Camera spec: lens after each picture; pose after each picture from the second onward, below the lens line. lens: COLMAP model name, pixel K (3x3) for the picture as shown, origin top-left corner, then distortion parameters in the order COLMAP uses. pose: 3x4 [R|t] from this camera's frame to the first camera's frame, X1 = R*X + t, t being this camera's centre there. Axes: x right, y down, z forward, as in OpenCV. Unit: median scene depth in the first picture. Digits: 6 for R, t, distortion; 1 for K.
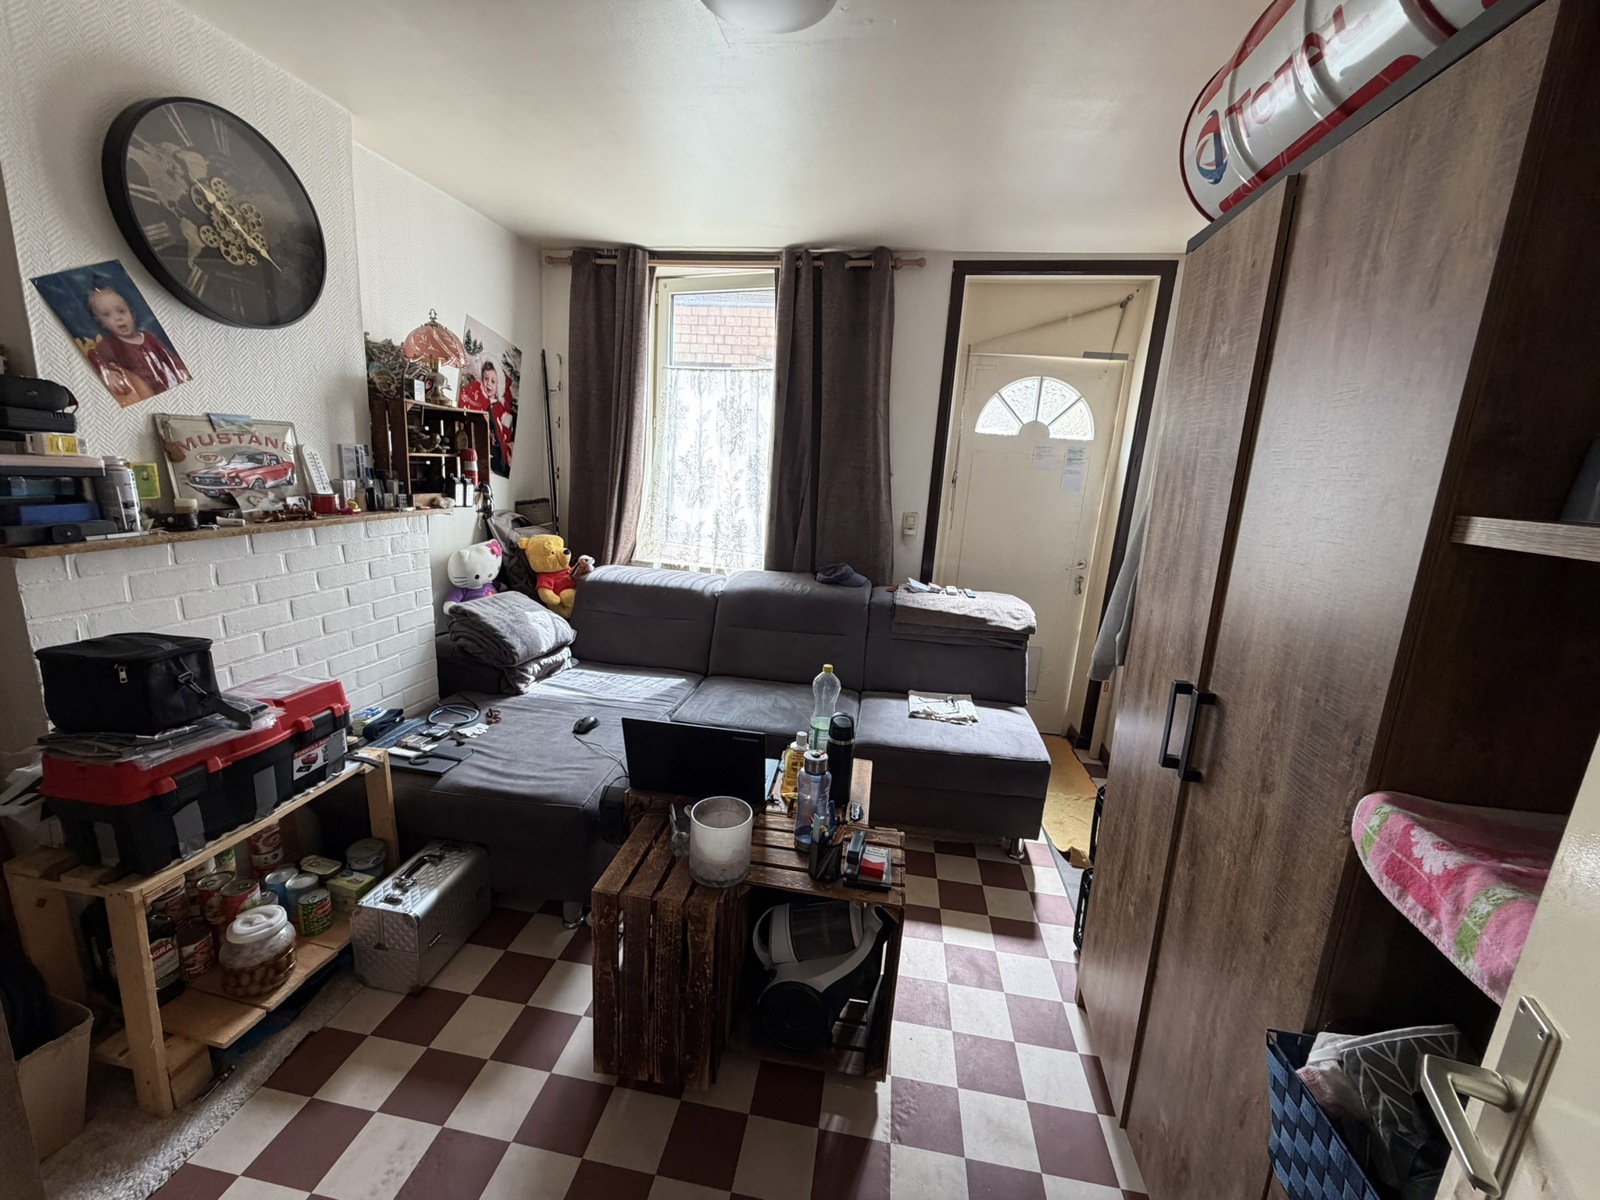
lens RADIAL K [[637.9, 0, 795.4], [0, 637.9, 597.2], [0, 0, 1]] dist [-0.001743, 0.000637]
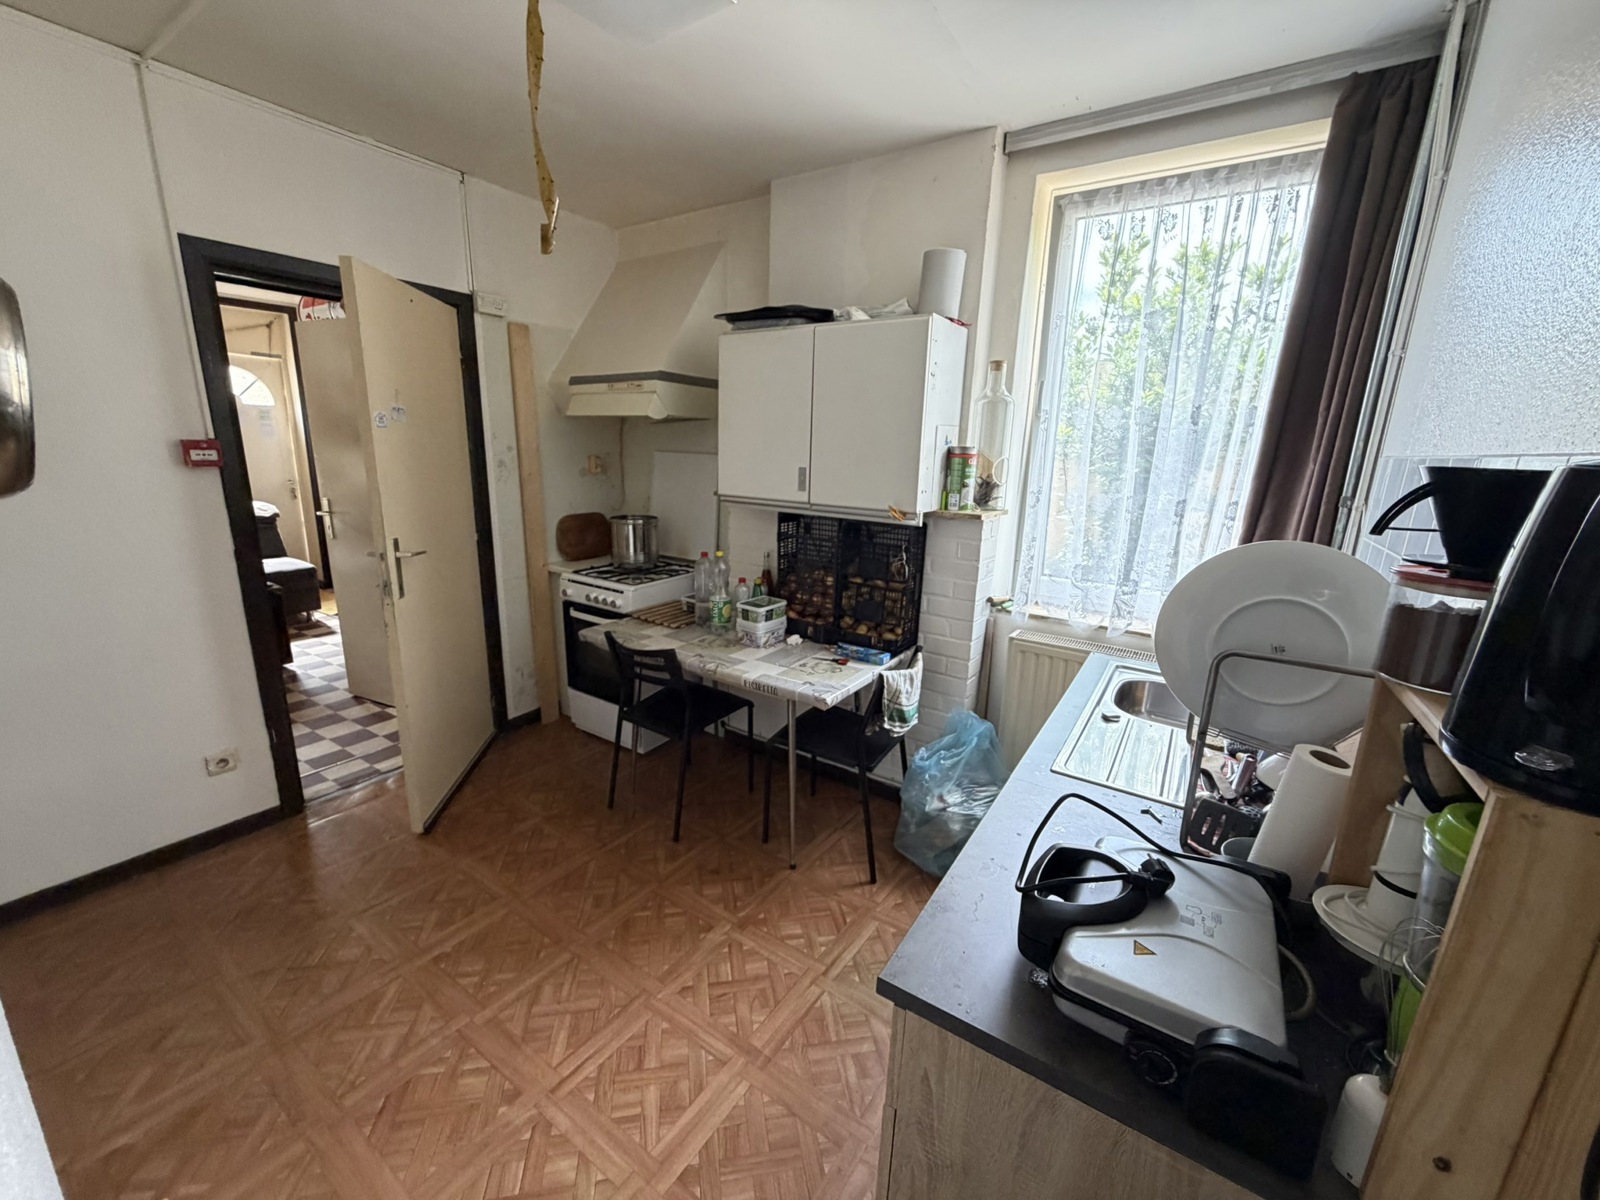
lens RADIAL K [[637.9, 0, 796.7], [0, 637.9, 602.7], [0, 0, 1]] dist [-0.001743, 0.000637]
pose [[0.416736, -0.262009, 0.870450, -0.581872], [0.182357, 0.962192, 0.202318, 0.172697], [-0.890549, 0.074419, 0.448759, -0.982601]]
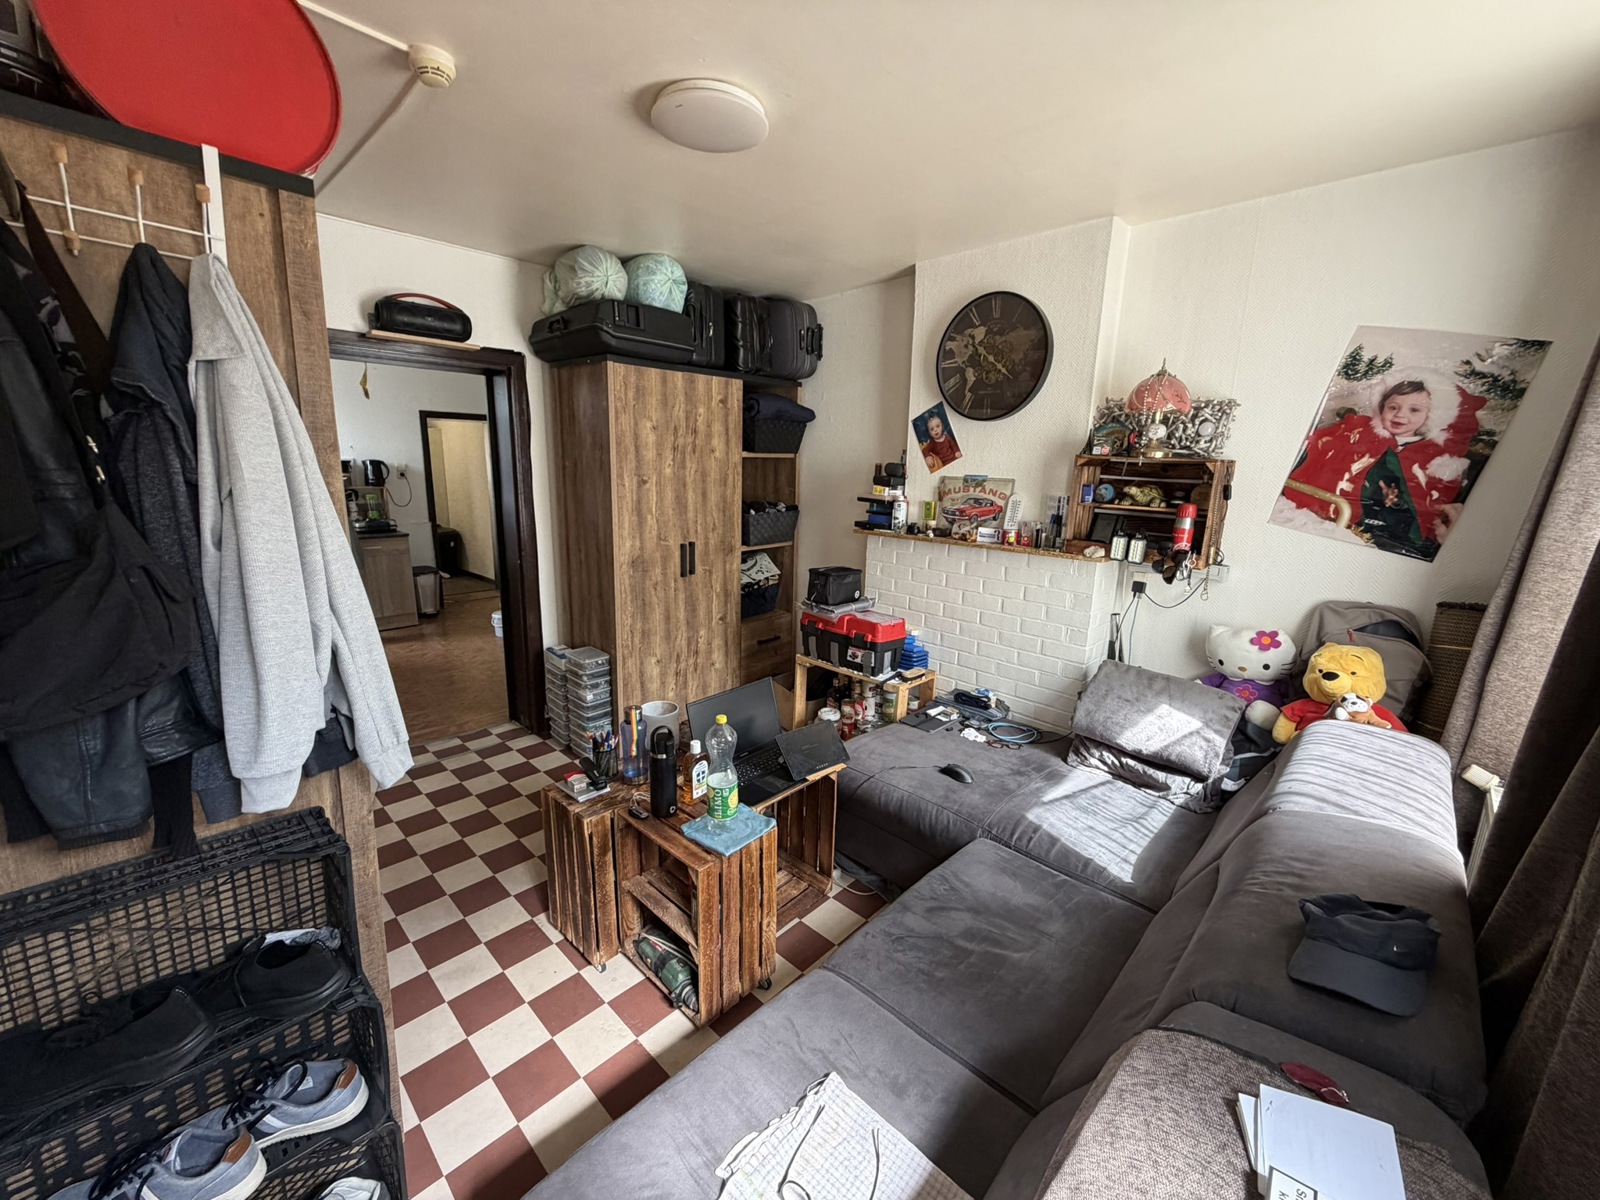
lens RADIAL K [[637.9, 0, 800.9], [0, 637.9, 601.3], [0, 0, 1]] dist [-0.001743, 0.000637]
pose [[-0.572776, 0.106789, -0.812726, 0.640730], [-0.231333, 0.930118, 0.285248, -0.298948], [0.786392, 0.351394, -0.508046, 1.366400]]
